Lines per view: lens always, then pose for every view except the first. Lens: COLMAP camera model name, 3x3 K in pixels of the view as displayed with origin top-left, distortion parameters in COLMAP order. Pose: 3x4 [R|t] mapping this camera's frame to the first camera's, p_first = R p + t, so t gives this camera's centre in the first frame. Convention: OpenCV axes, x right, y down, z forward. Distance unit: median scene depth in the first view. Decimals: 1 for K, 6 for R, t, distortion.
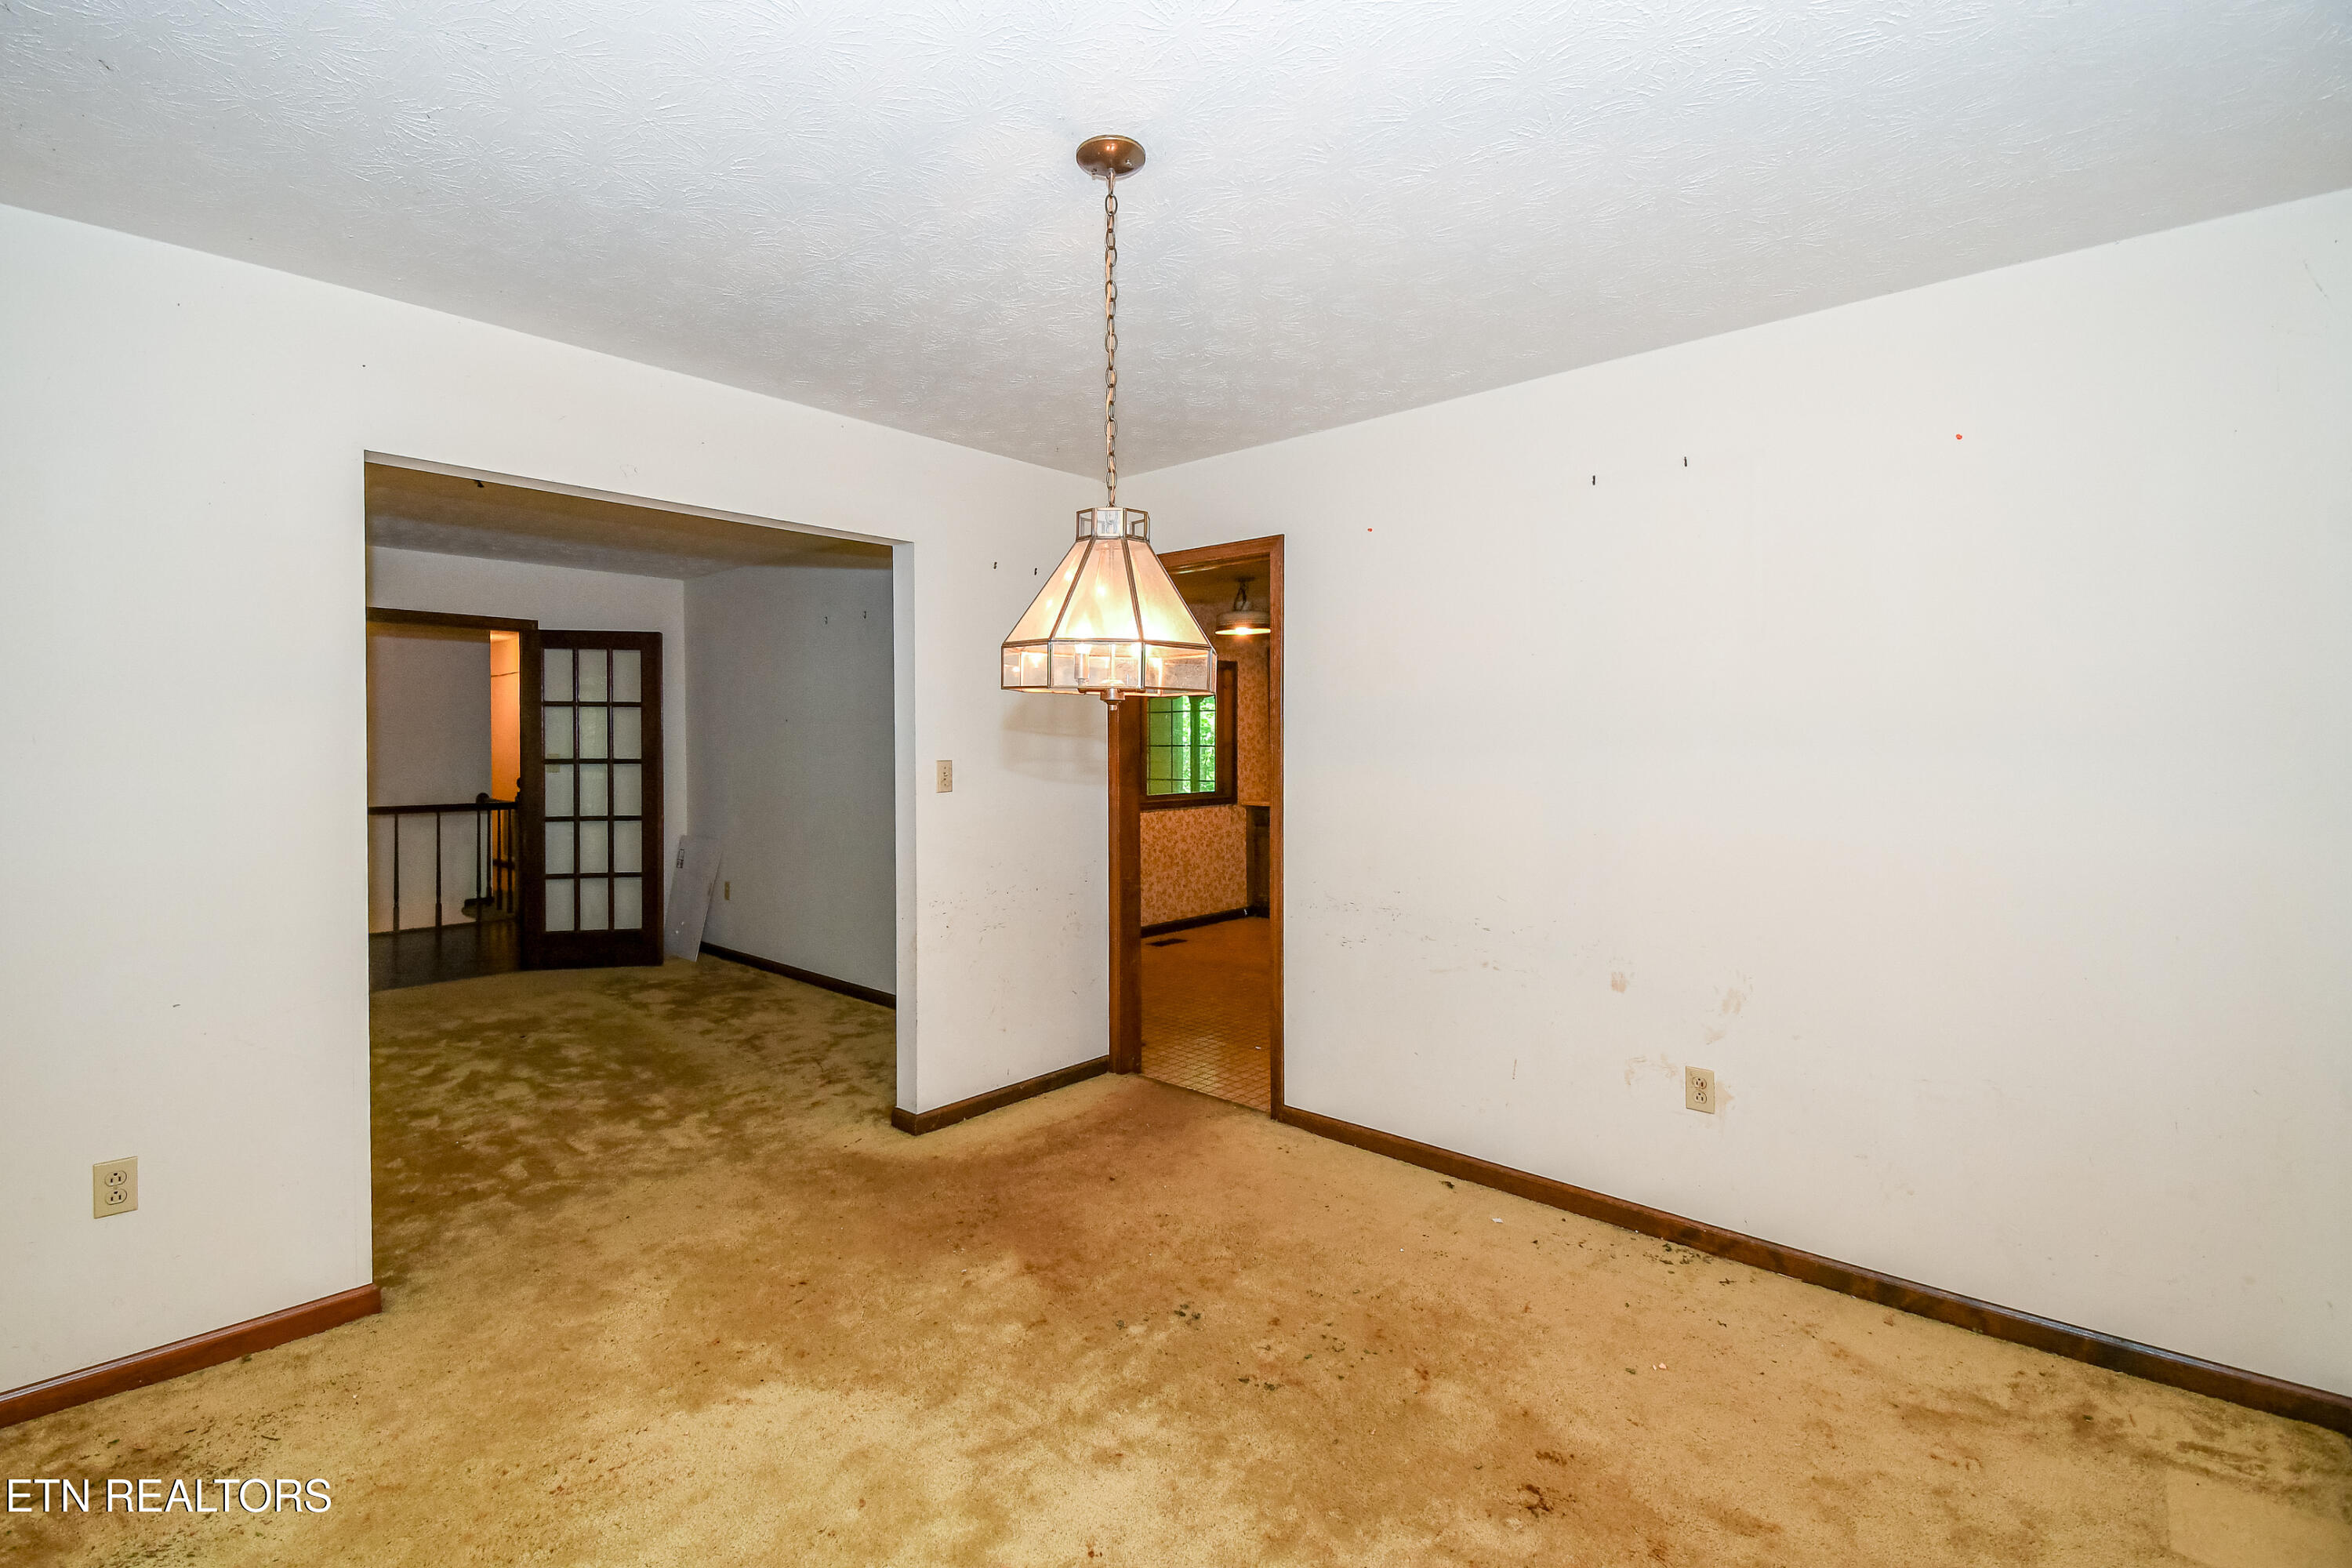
lens RADIAL K [[1046.4, 0, 1167.4], [0, 1046.4, 753.9], [0, 0, 1]] dist [0.024518, -0.021246]
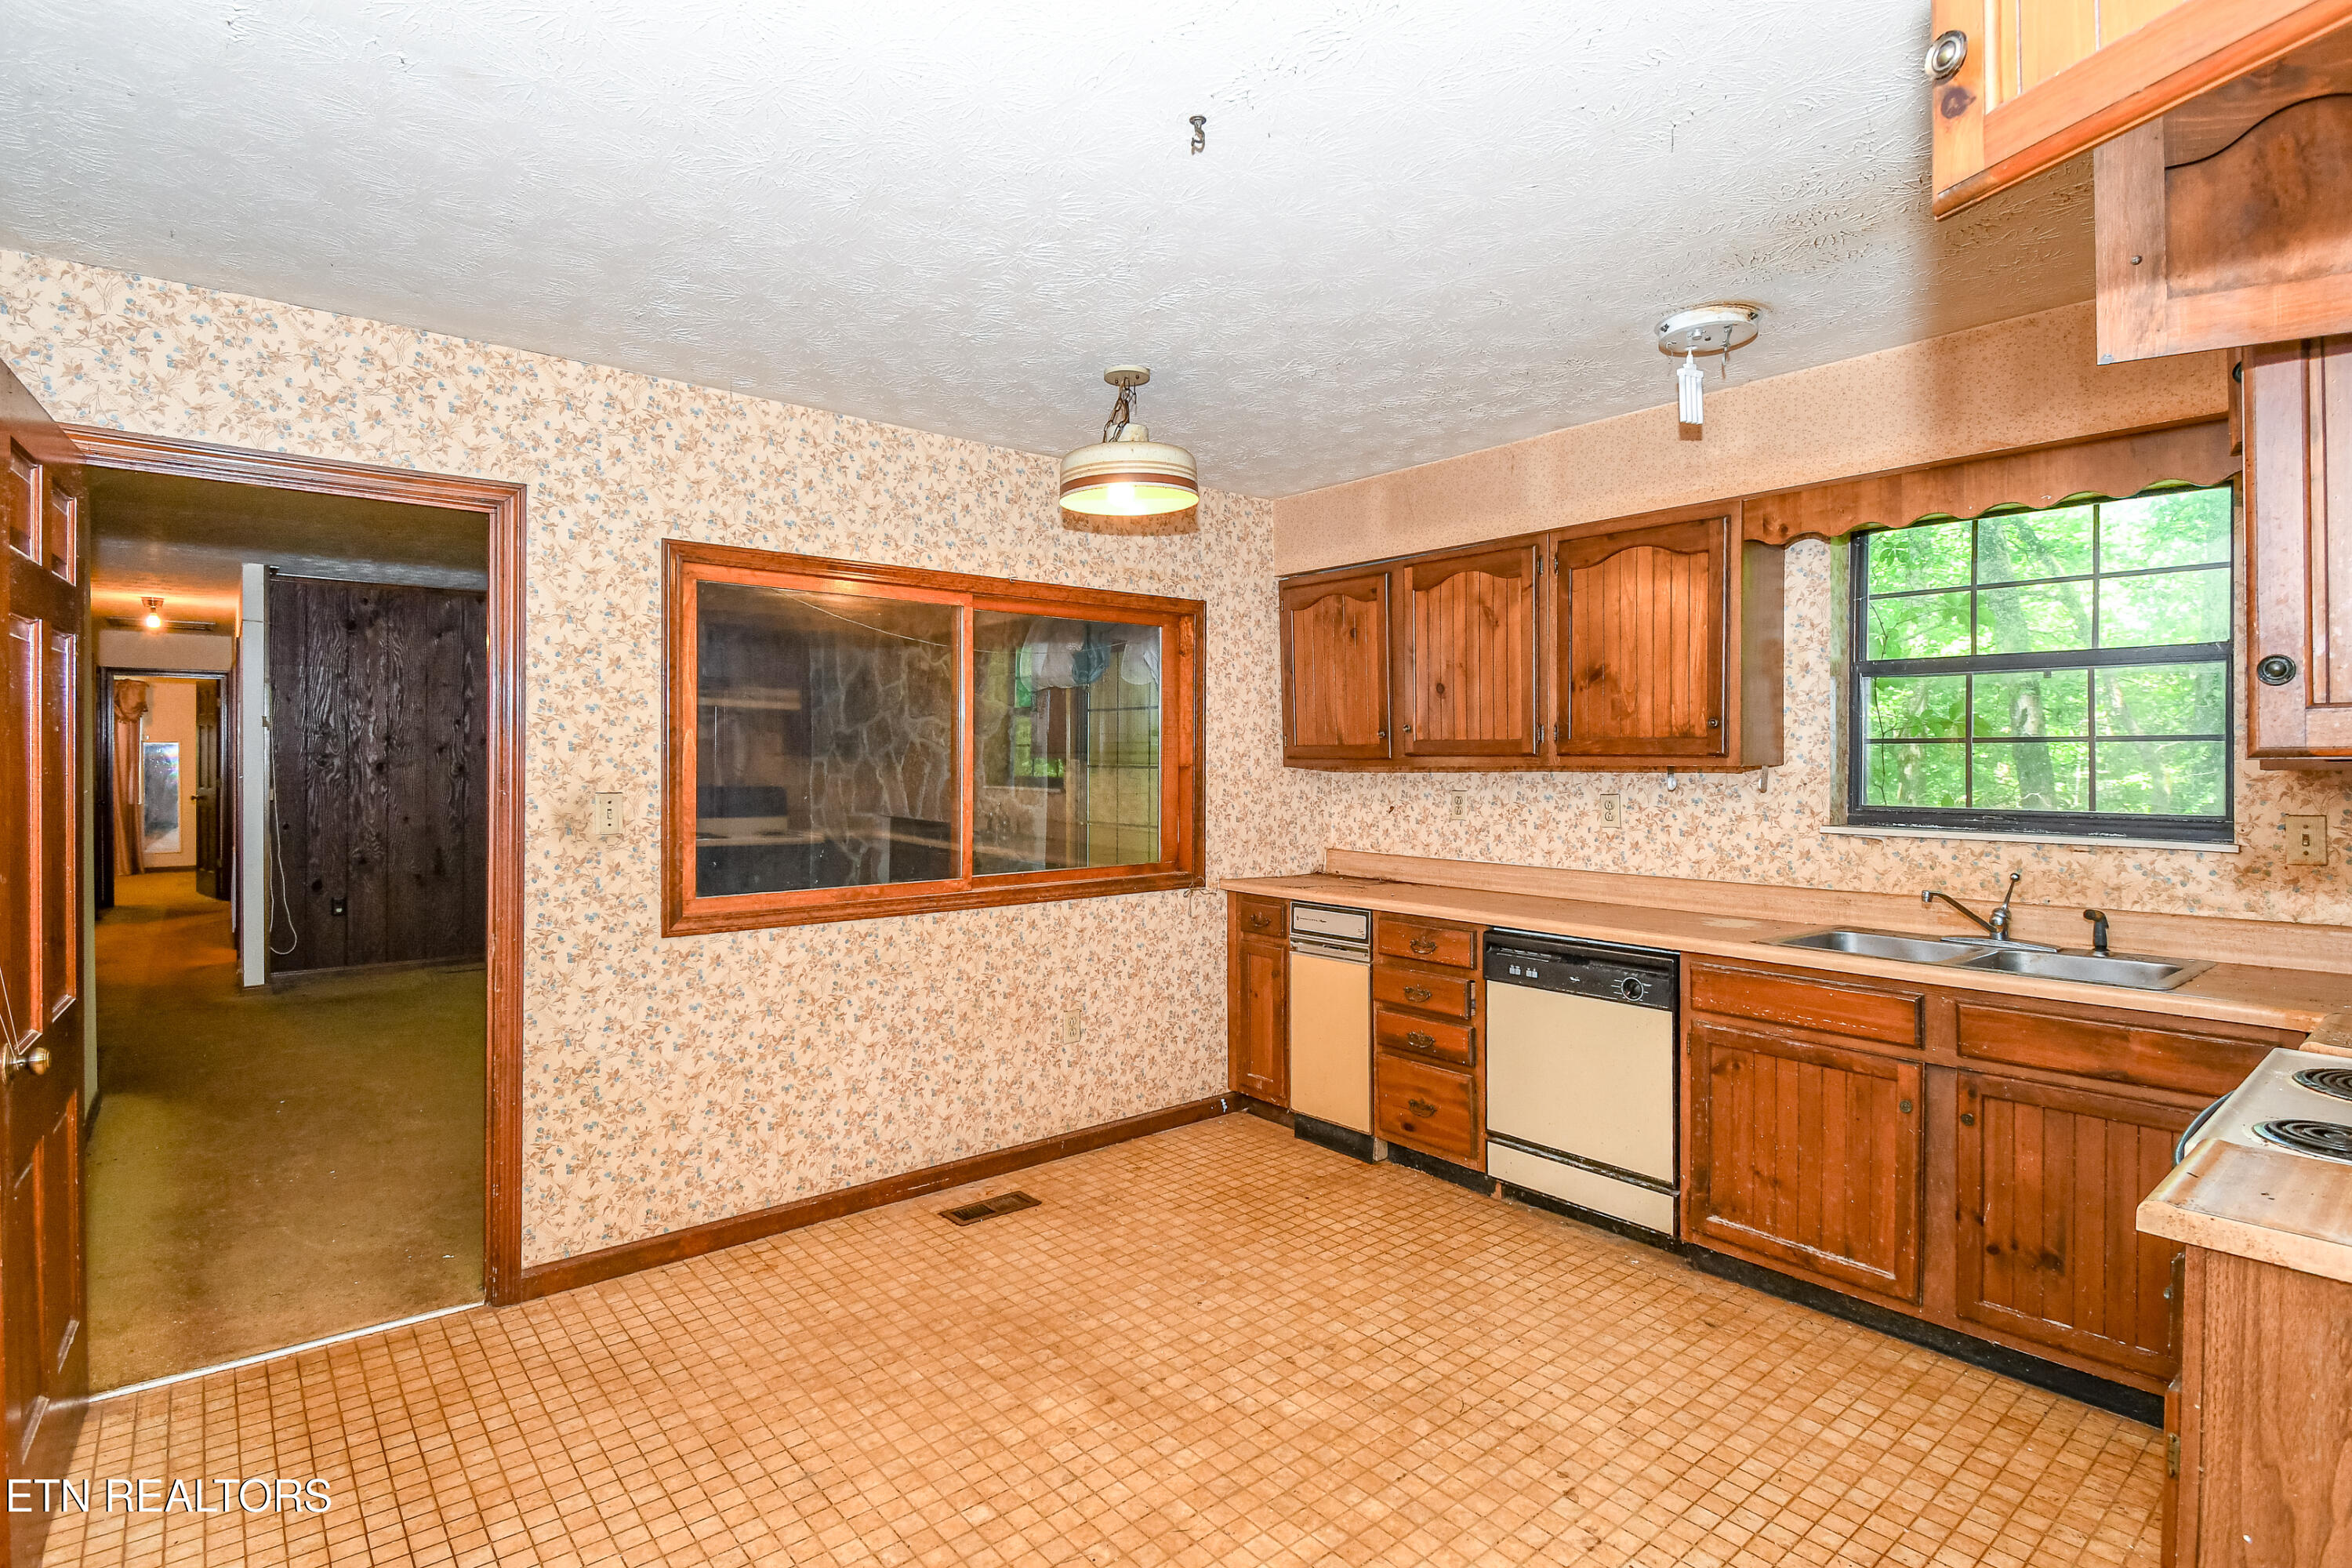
lens RADIAL K [[1141.6, 0, 1167.6], [0, 1141.6, 759.3], [0, 0, 1]] dist [0.025564, -0.026979]
pose [[0.987898, 0.005149, -0.155022, 0.132634], [-0.006218, 0.999960, -0.006414, -0.009403], [0.154983, 0.007300, 0.987890, 0.461666]]
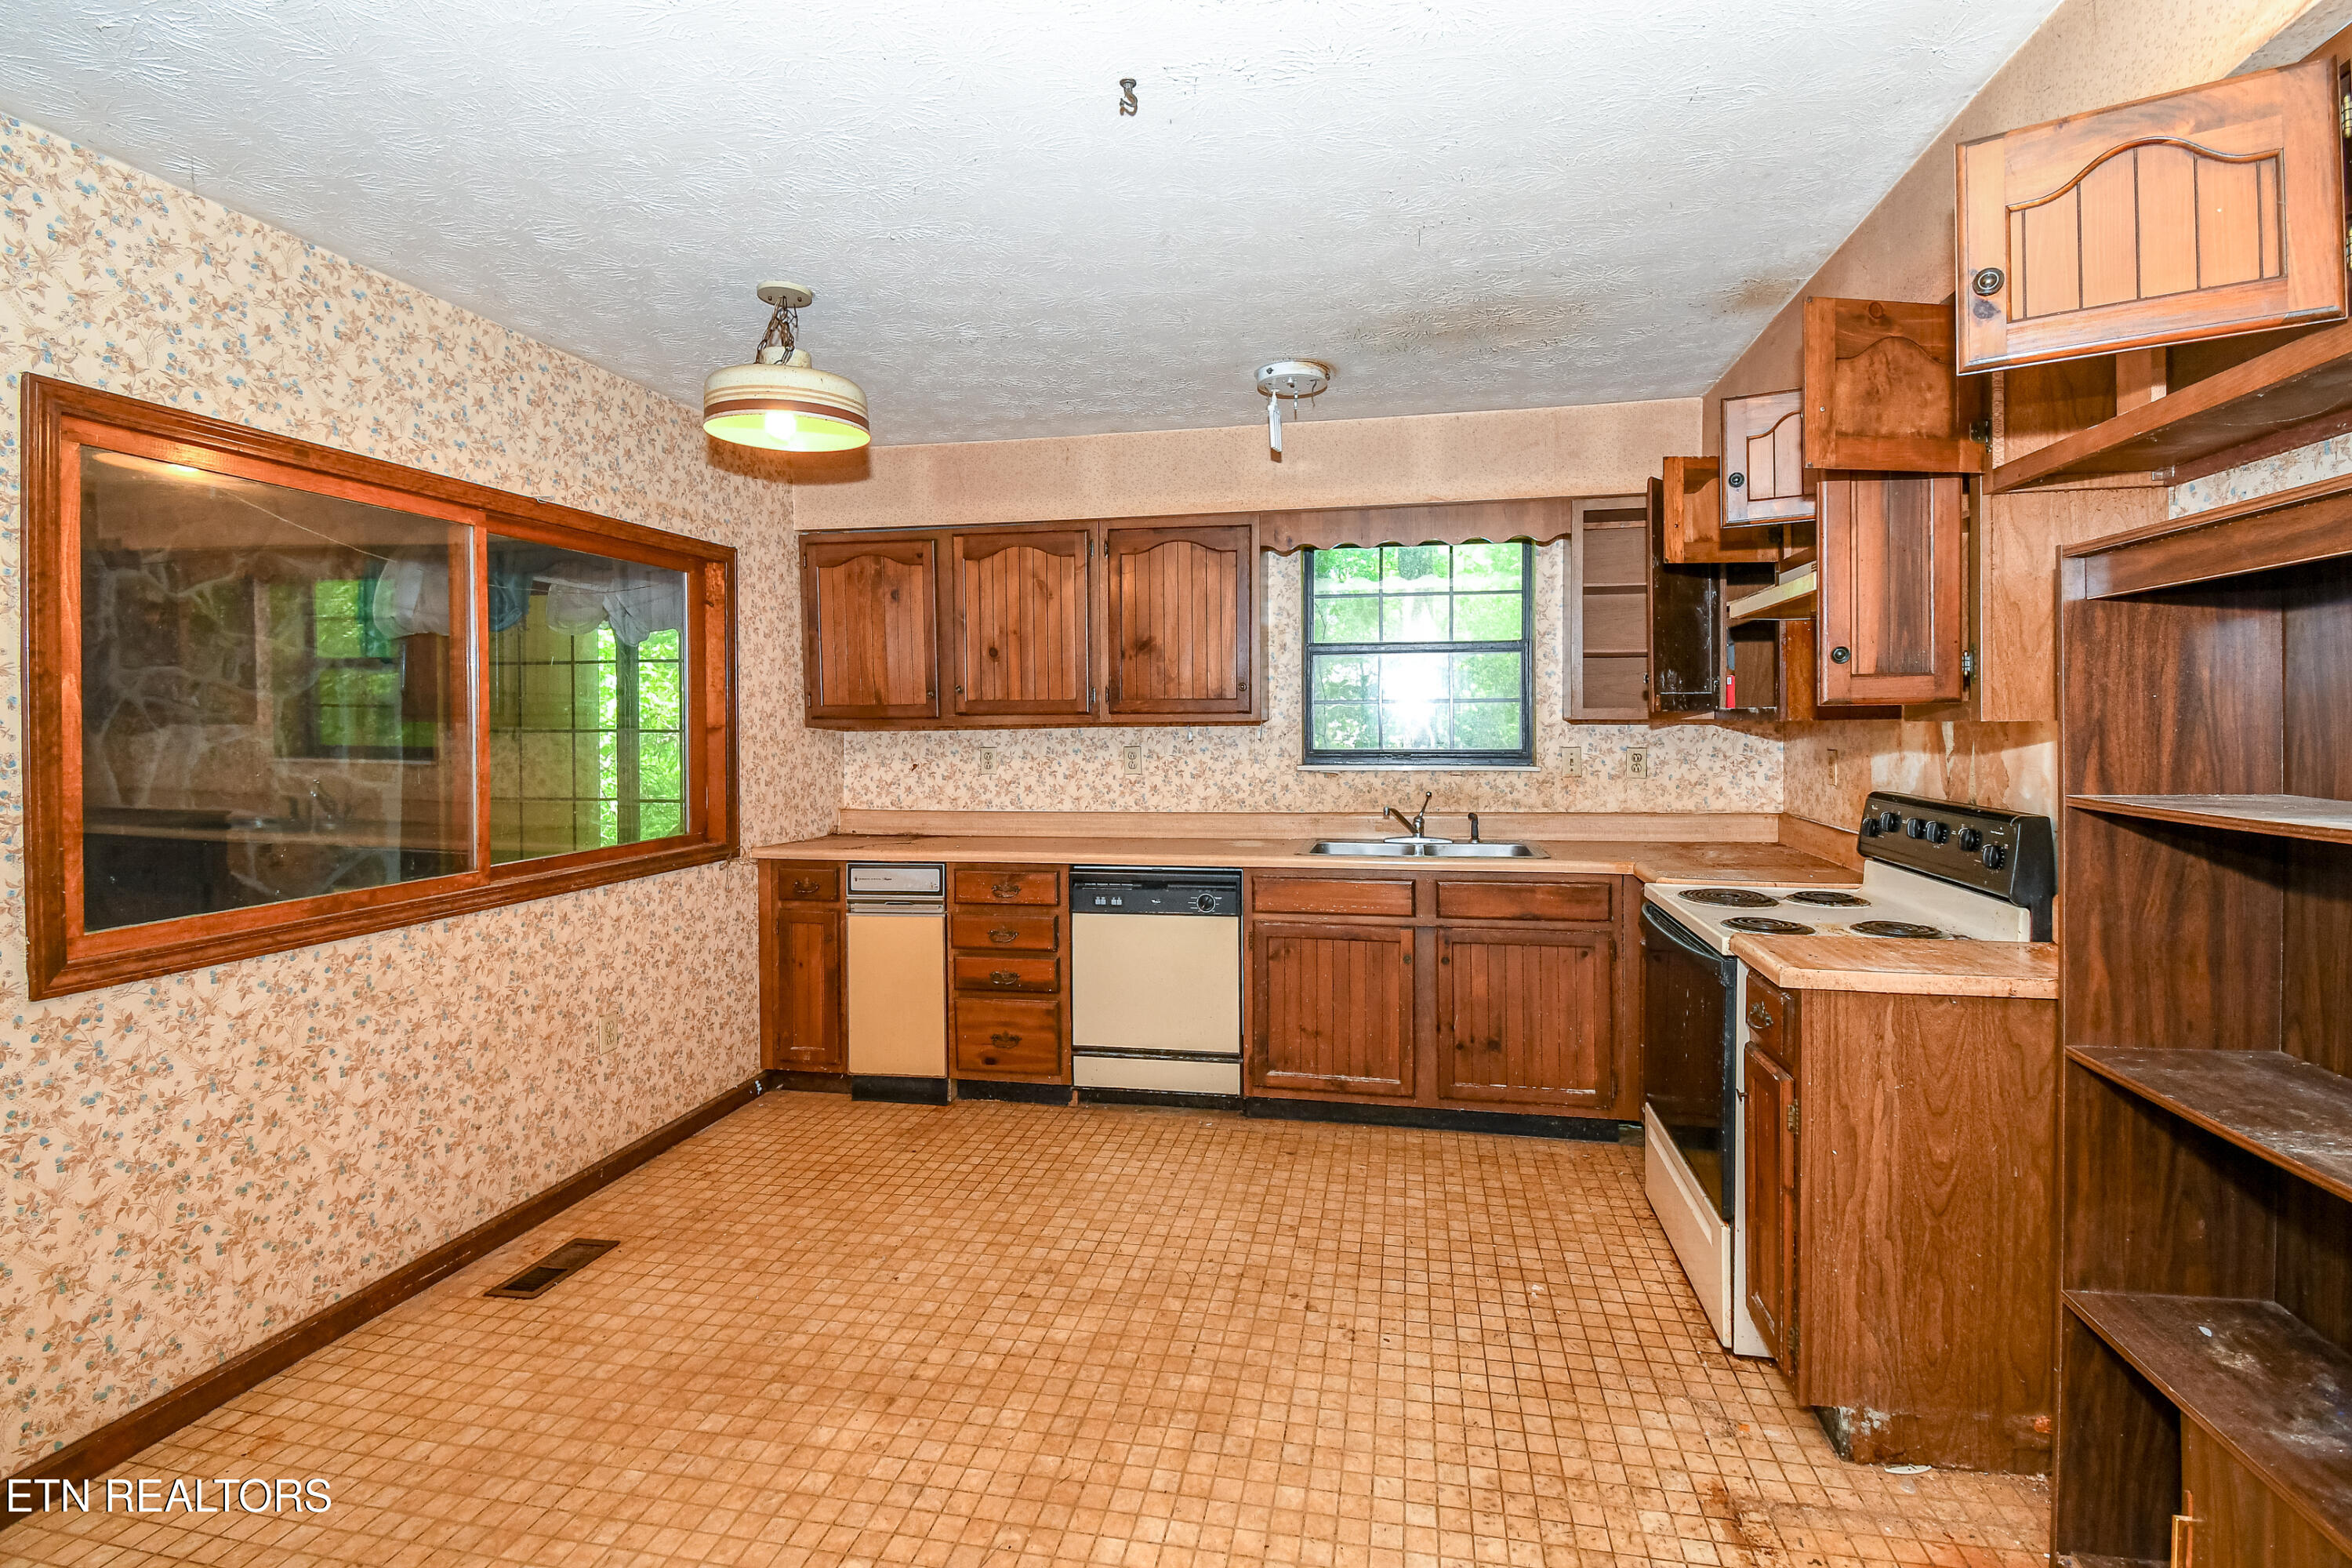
lens RADIAL K [[1047.3, 0, 1211.8], [0, 1047.3, 731.7], [0, 0, 1]] dist [0.024218, -0.022534]
pose [[0.856529, -0.007246, 0.516047, 0.006513], [0.007406, 0.999971, 0.001748, -0.006965], [-0.516045, 0.002325, 0.856558, 0.495942]]
